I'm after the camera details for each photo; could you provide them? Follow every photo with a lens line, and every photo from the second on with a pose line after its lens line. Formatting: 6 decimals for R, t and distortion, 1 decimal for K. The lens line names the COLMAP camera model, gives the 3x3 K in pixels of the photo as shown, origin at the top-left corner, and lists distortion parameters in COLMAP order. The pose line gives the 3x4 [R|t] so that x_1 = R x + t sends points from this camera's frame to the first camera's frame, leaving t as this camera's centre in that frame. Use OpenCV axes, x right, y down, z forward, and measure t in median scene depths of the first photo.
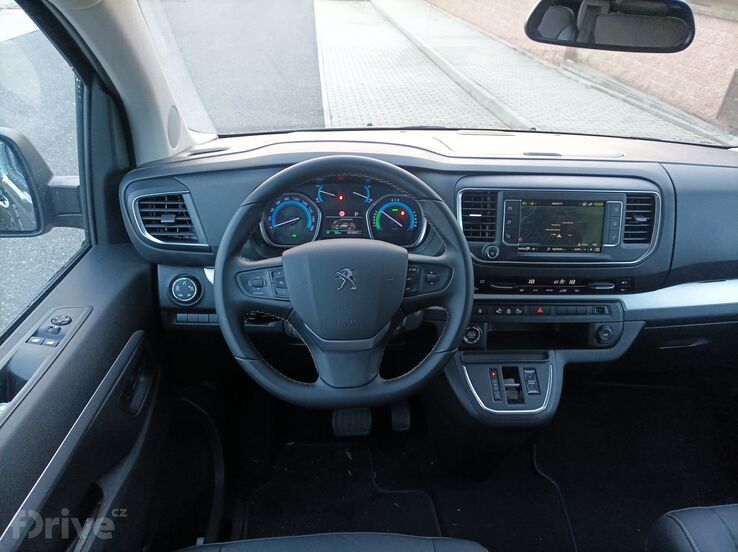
lens RADIAL K [[575.1, 0, 369.0], [0, 575.1, 276.0], [0, 0, 1]] dist [0.065951, 0.001656]
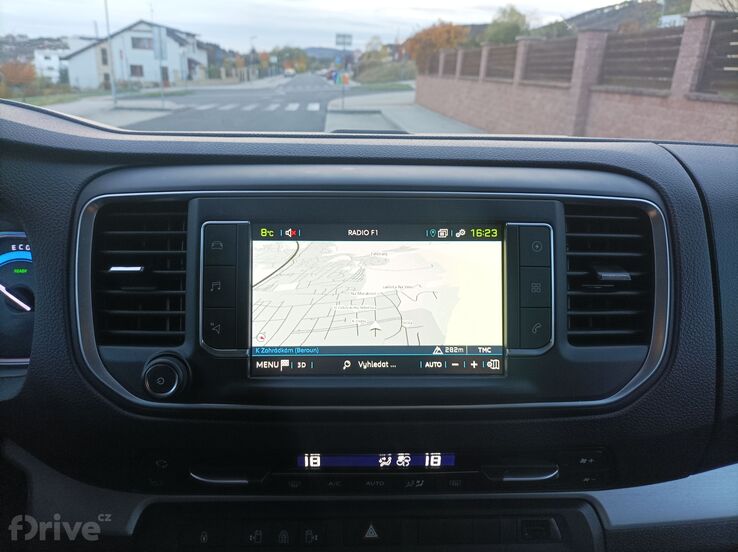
lens RADIAL K [[575.1, 0, 369.0], [0, 575.1, 276.0], [0, 0, 1]] dist [0.065951, 0.001656]
pose [[0.999041, -0.020162, -0.038864, 0.332078], [0.013121, 0.984735, -0.173568, -0.038434], [0.041770, 0.172891, 0.984055, 0.649247]]
